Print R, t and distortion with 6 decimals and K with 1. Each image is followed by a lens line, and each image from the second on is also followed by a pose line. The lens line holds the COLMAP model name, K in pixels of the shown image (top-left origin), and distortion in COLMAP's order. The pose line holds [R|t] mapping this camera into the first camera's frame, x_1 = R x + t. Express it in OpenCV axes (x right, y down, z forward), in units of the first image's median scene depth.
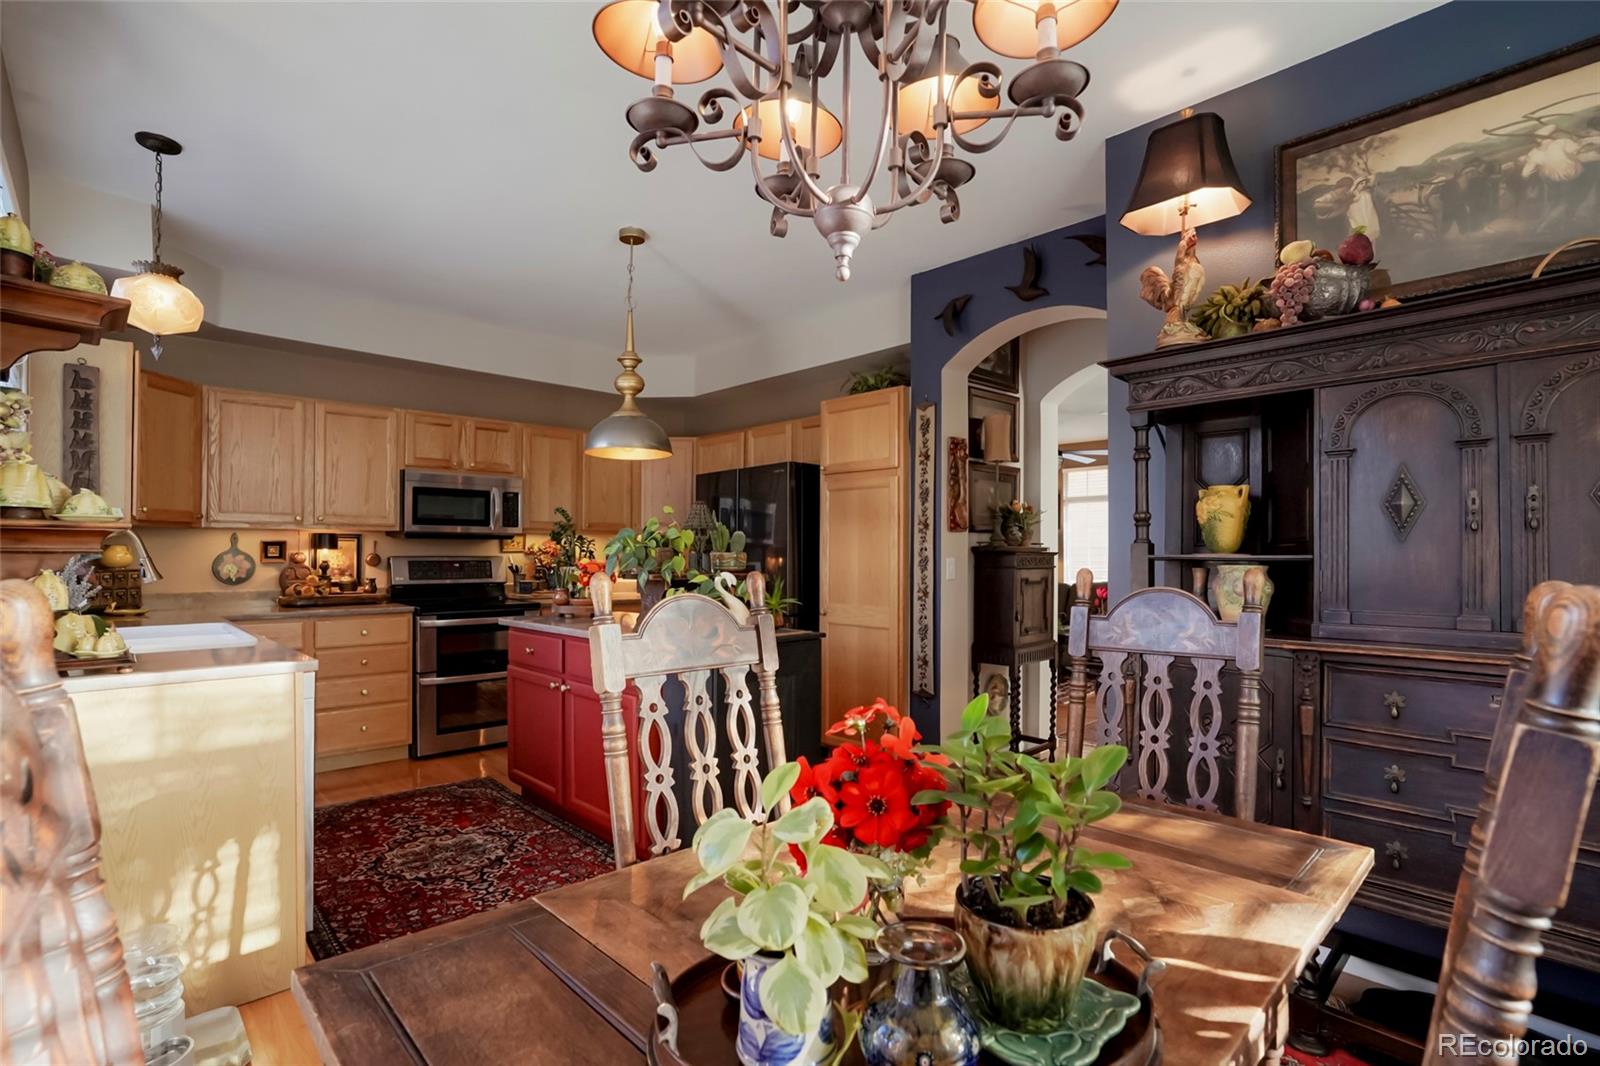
lens RADIAL K [[736.0, 0, 777.3], [0, 736.0, 535.3], [0, 0, 1]] dist [-0.037184, 0.005843]
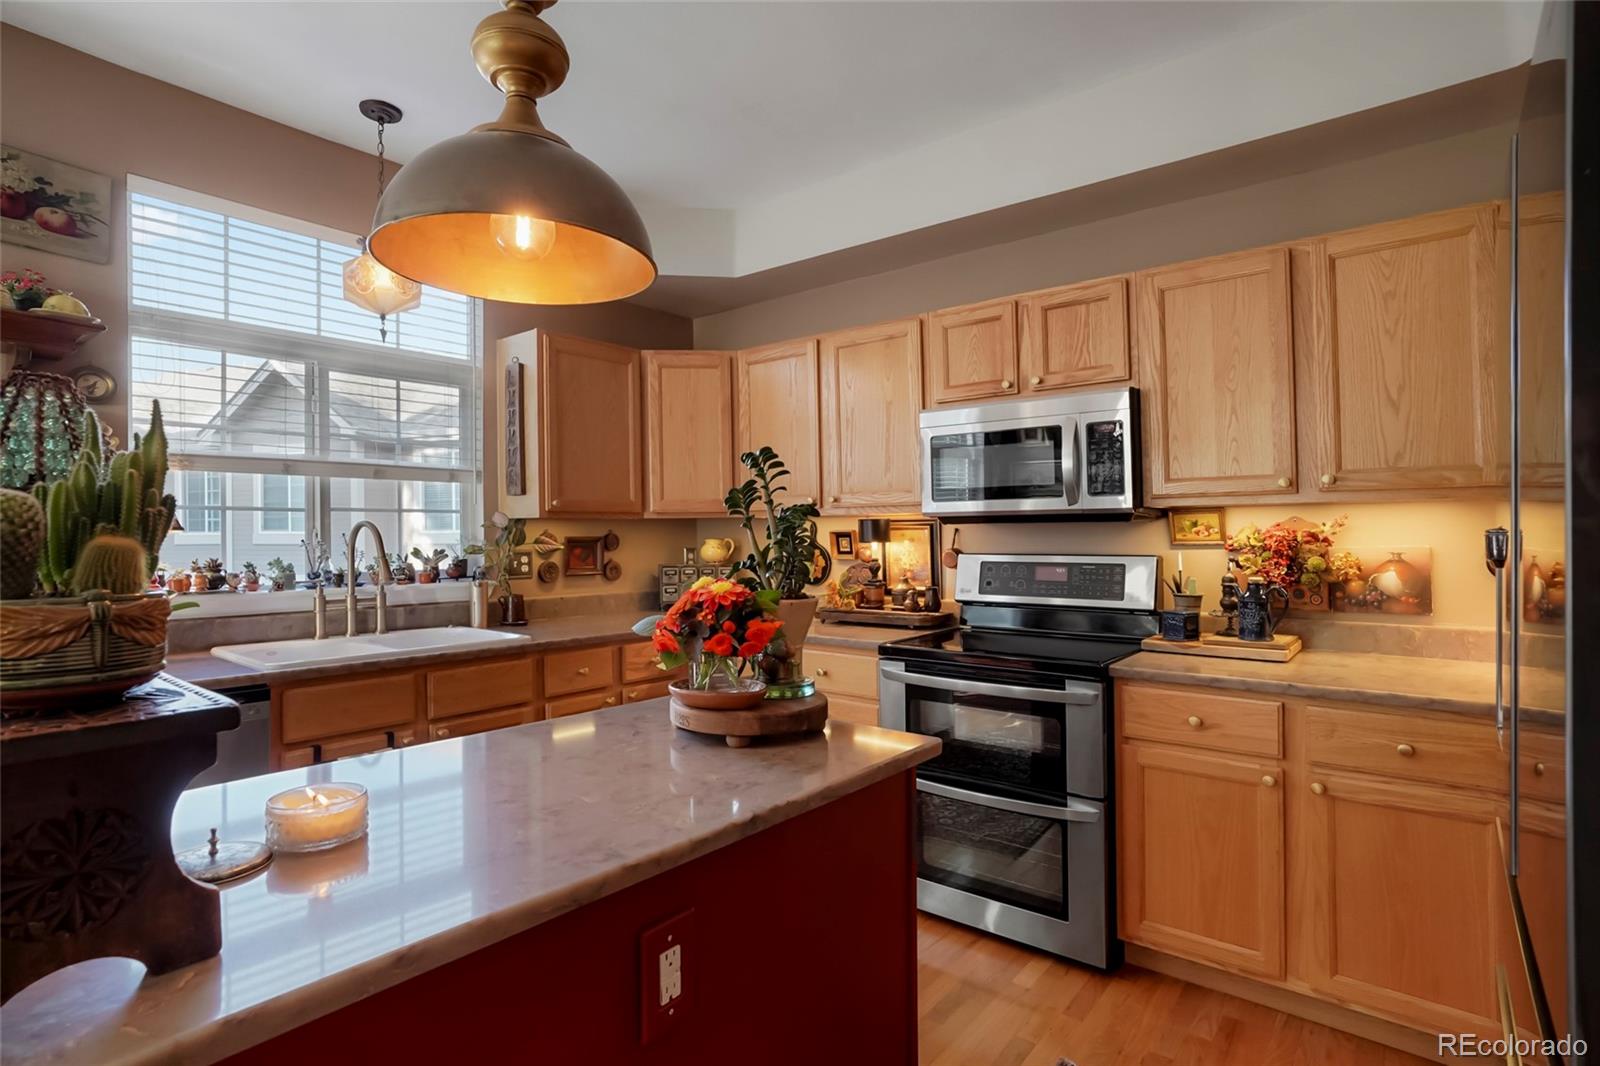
lens RADIAL K [[800.6, 0, 799.4], [0, 800.6, 526.0], [0, 0, 1]] dist [-0.031148, 0.011656]
pose [[0.154681, -0.012334, -0.987888, 0.131076], [0.027939, 0.999577, -0.008106, 0.008223], [0.987569, -0.026347, 0.154960, 0.846743]]
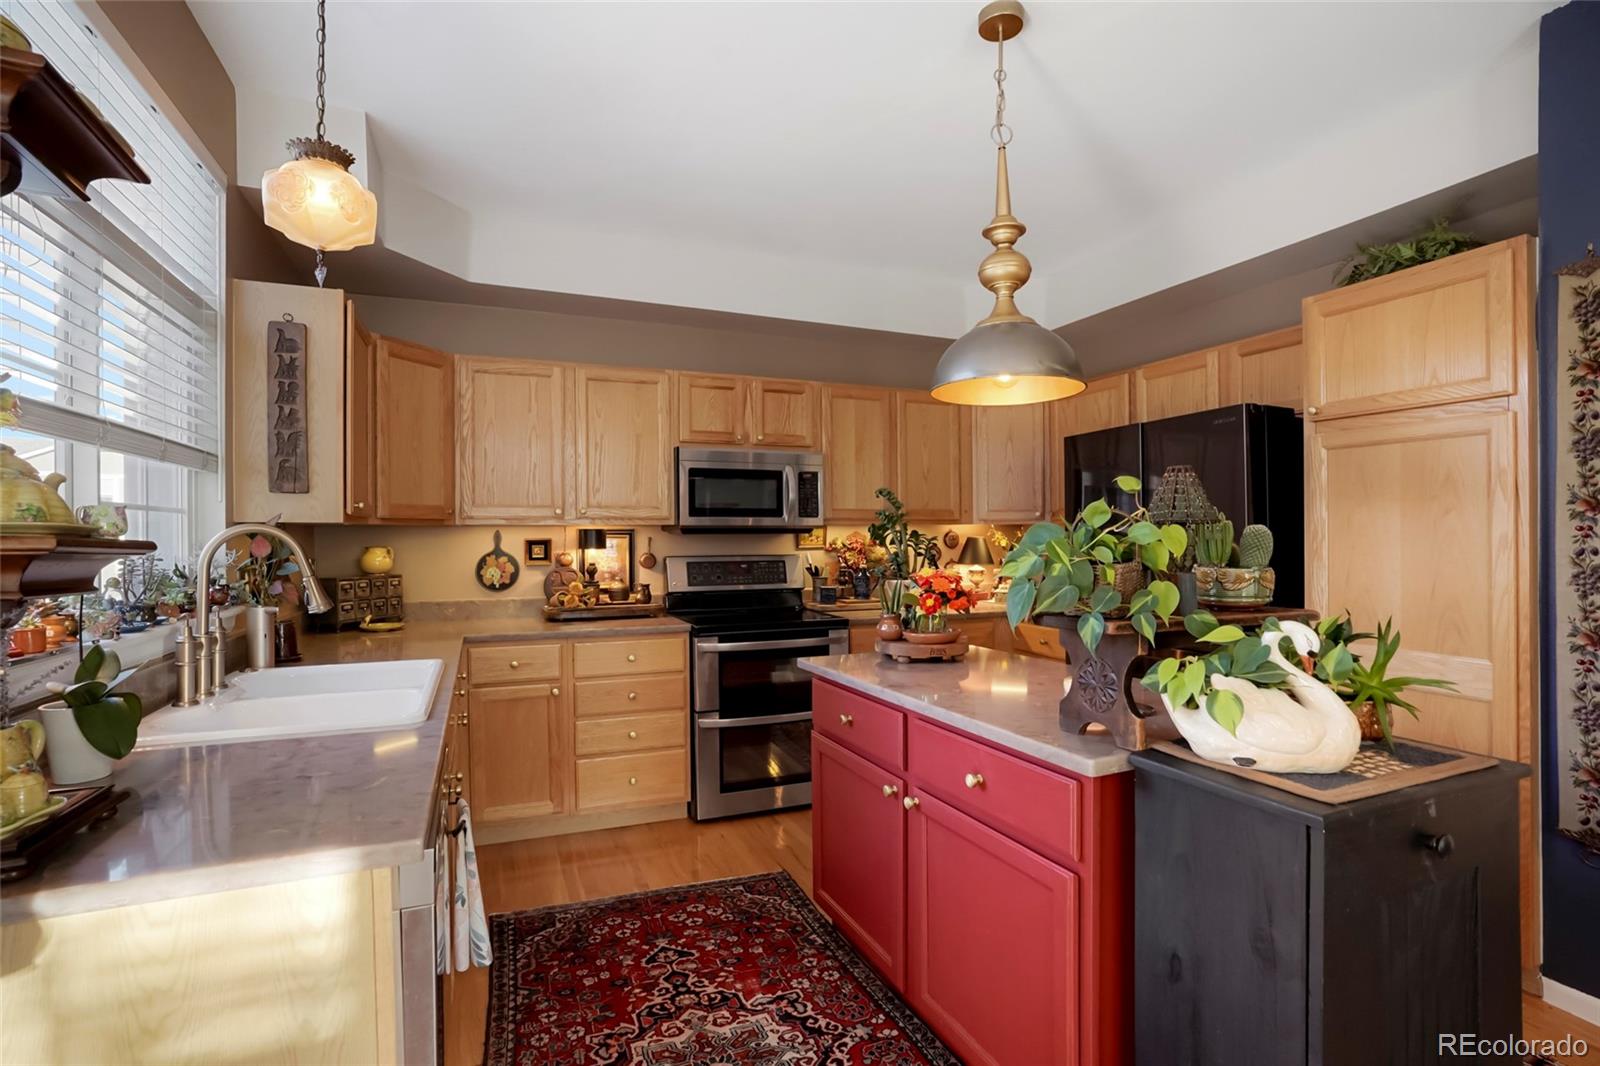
lens RADIAL K [[736.0, 0, 792.7], [0, 736.0, 543.4], [0, 0, 1]] dist [-0.037184, 0.005843]
pose [[0.935622, -0.002778, -0.352993, -0.127474], [0.014263, 0.999450, 0.029941, -0.008734], [0.352716, -0.033048, 0.935147, 0.323041]]
